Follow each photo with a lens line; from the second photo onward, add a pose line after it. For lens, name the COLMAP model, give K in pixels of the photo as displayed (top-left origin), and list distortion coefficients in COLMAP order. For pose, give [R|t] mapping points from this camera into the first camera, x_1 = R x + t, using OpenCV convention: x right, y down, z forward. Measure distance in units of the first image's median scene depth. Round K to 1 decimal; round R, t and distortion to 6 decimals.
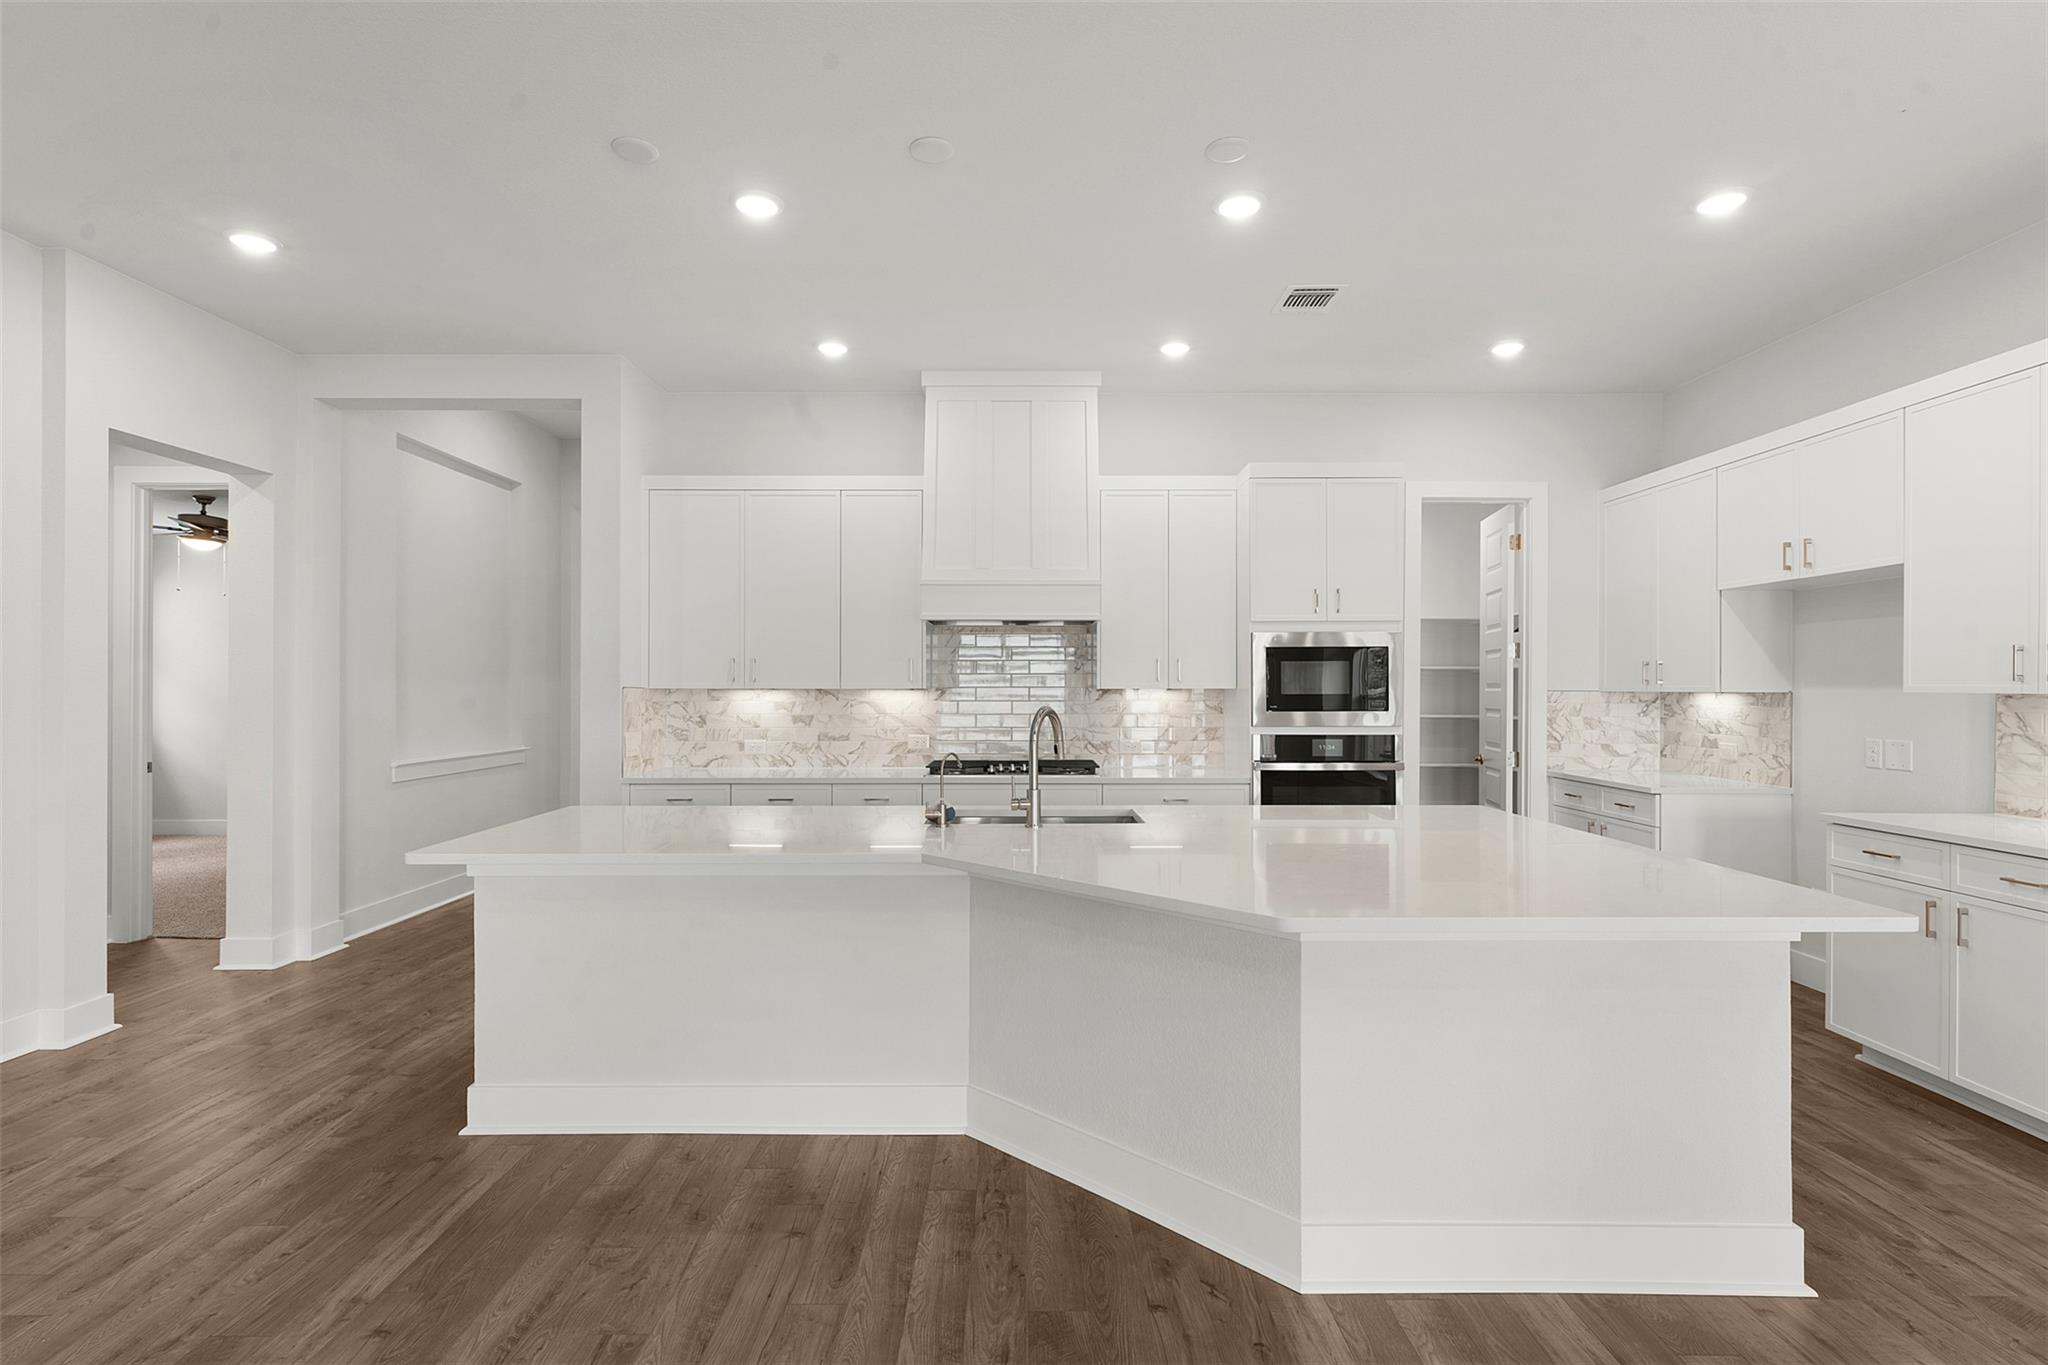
lens RADIAL K [[995.1, 0, 1028.8], [0, 995.1, 685.5], [0, 0, 1]] dist [0.009480, -0.001862]
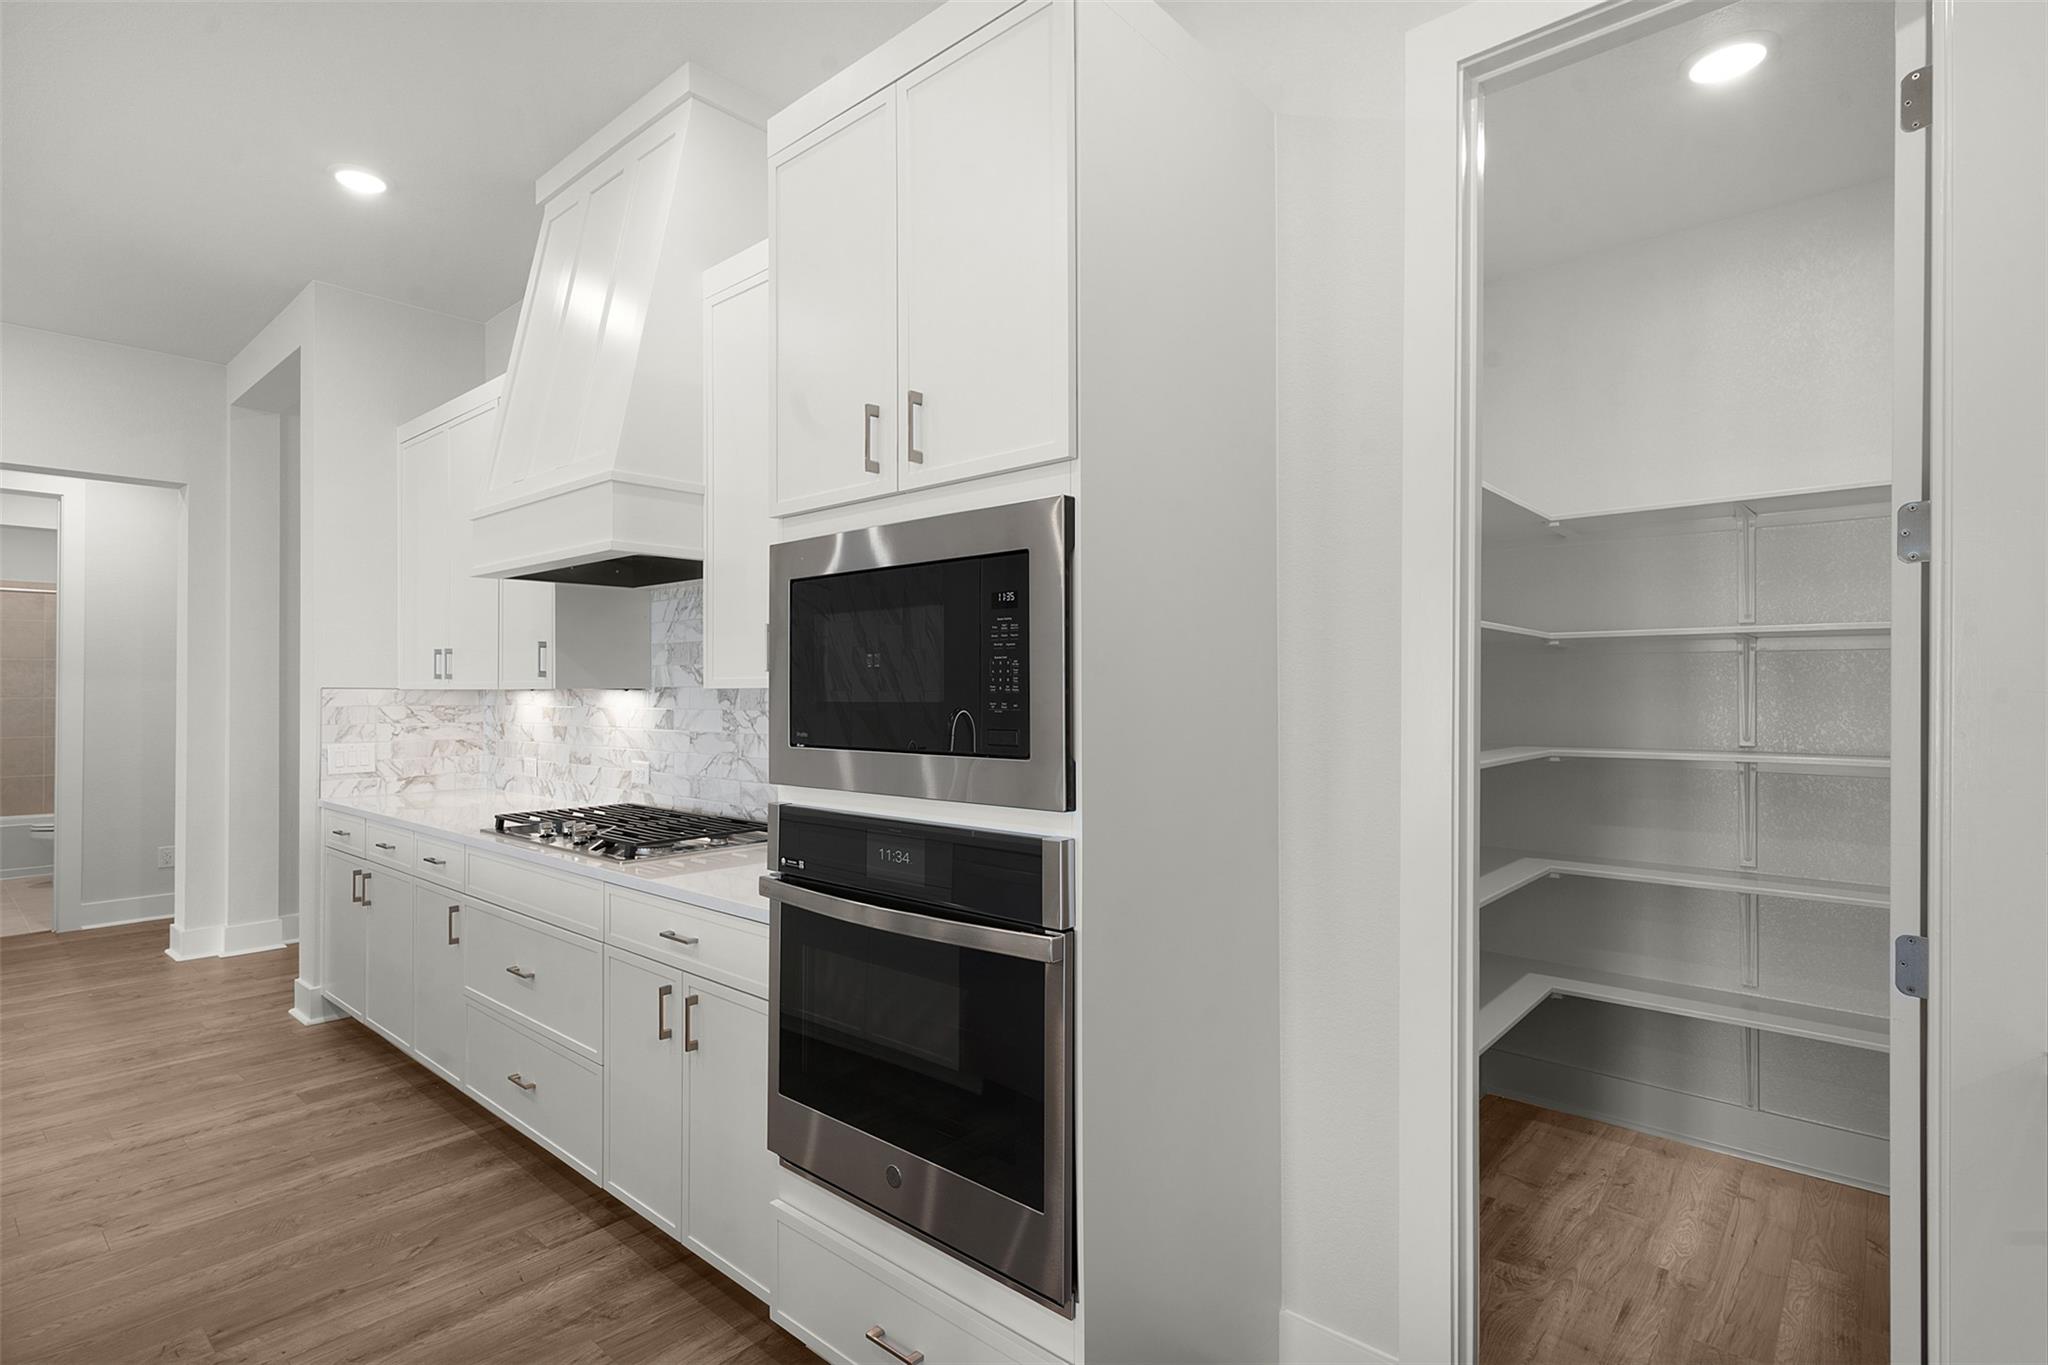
lens RADIAL K [[995.1, 0, 1006.9], [0, 995.1, 682.0], [0, 0, 1]] dist [0.009480, -0.001862]
pose [[0.738047, -0.008386, -0.674698, 0.550662], [0.007373, 0.999963, -0.004364, 0.003547], [0.674709, -0.001753, 0.738081, 0.759561]]
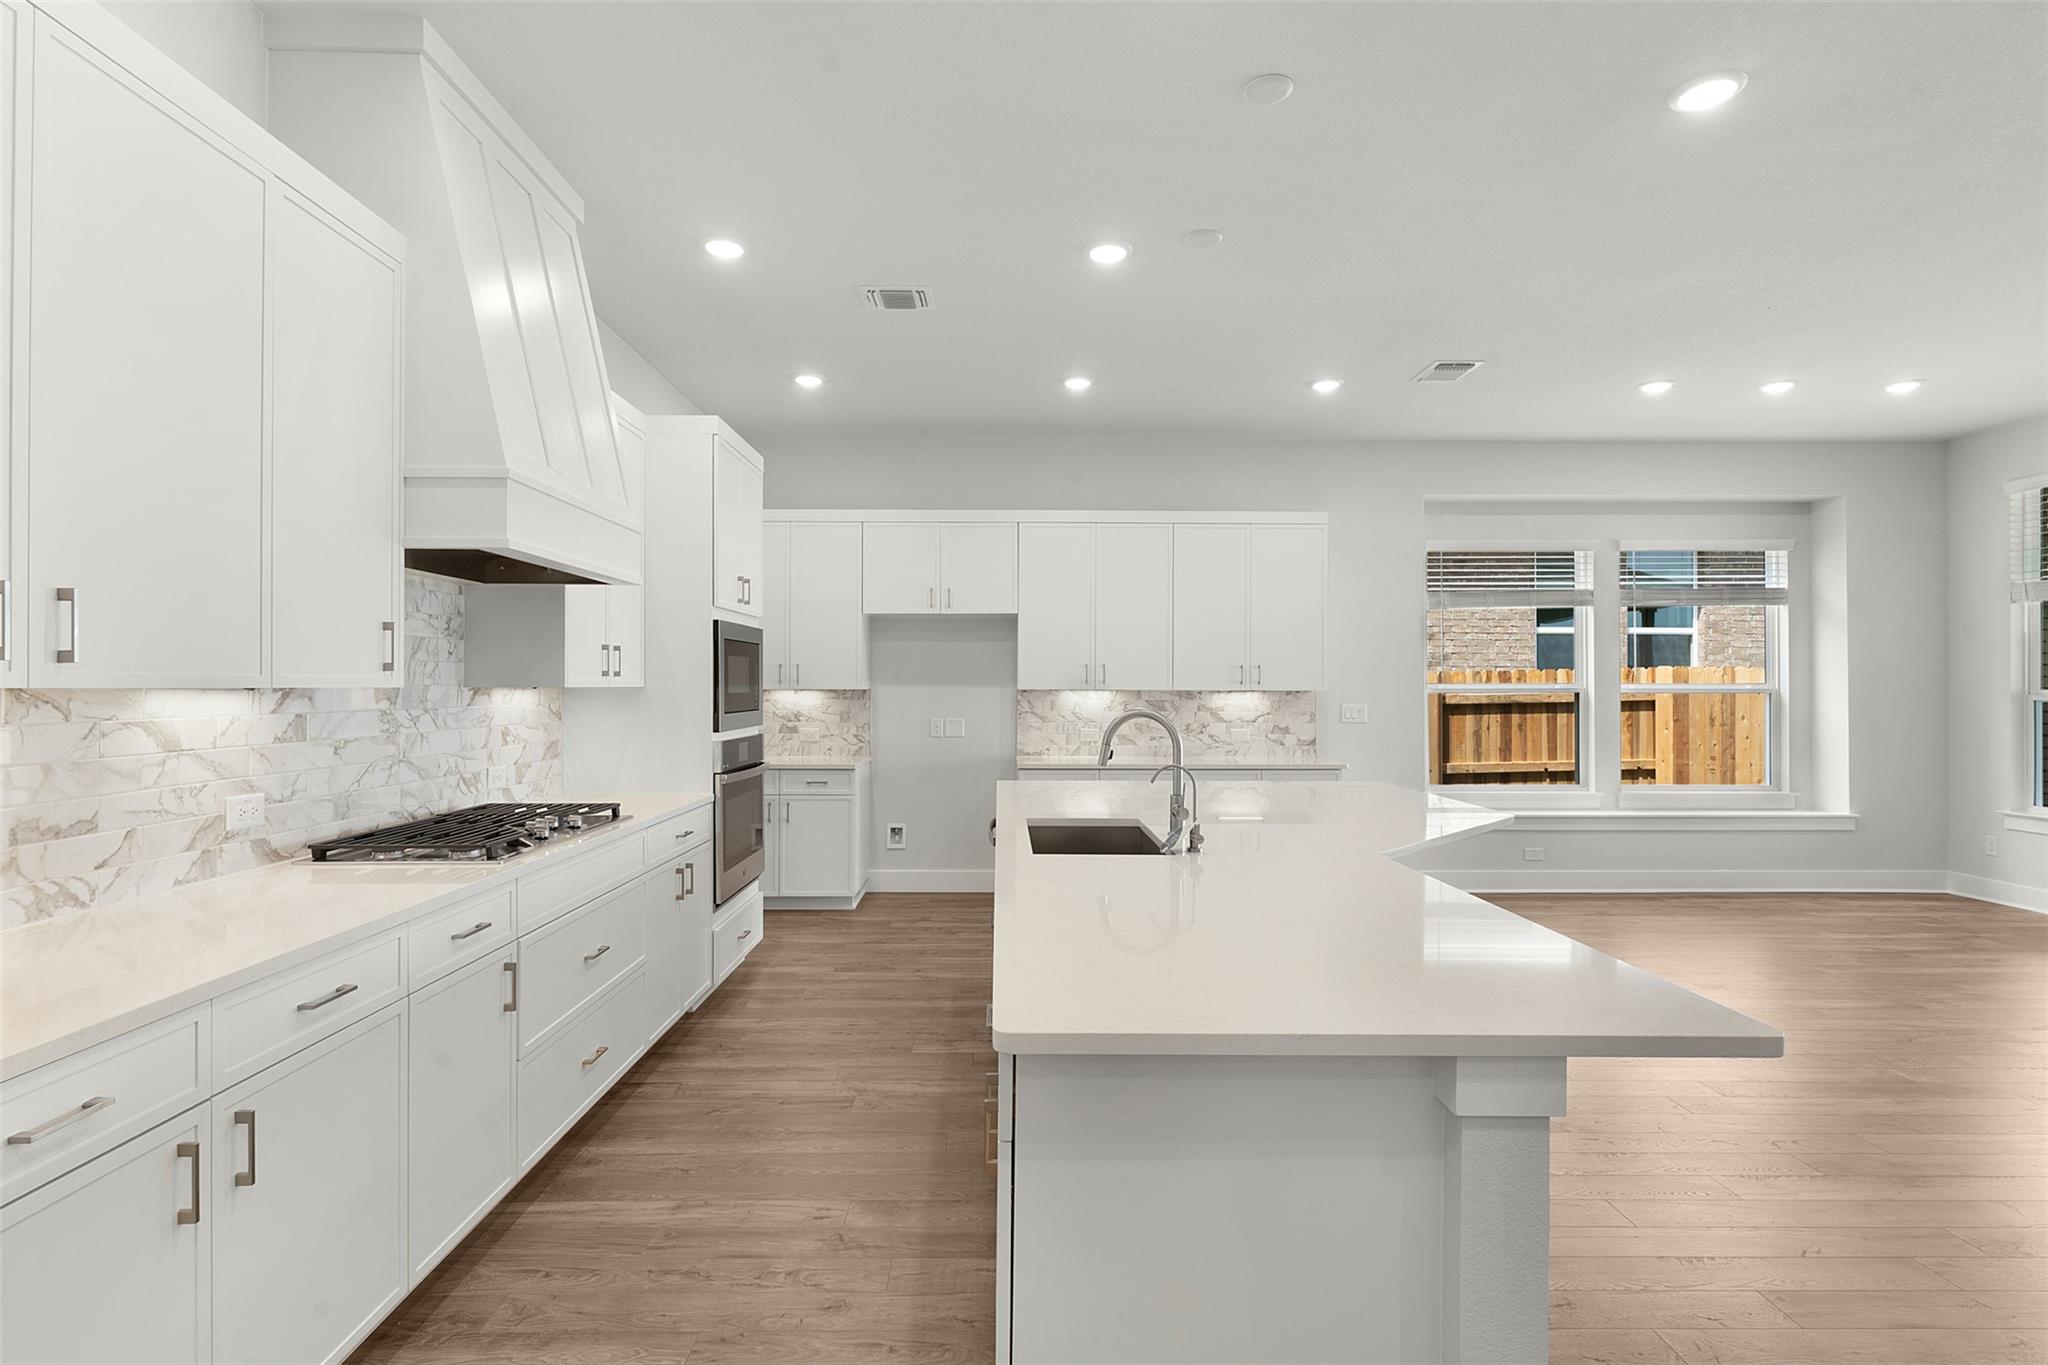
lens RADIAL K [[995.1, 0, 1022.3], [0, 995.1, 686.8], [0, 0, 1]] dist [0.009480, -0.001862]
pose [[-0.006647, -0.000985, 0.999977, -0.602988], [-0.005286, 0.999986, 0.000950, 0.000963], [-0.999964, -0.005280, -0.006652, 0.739217]]
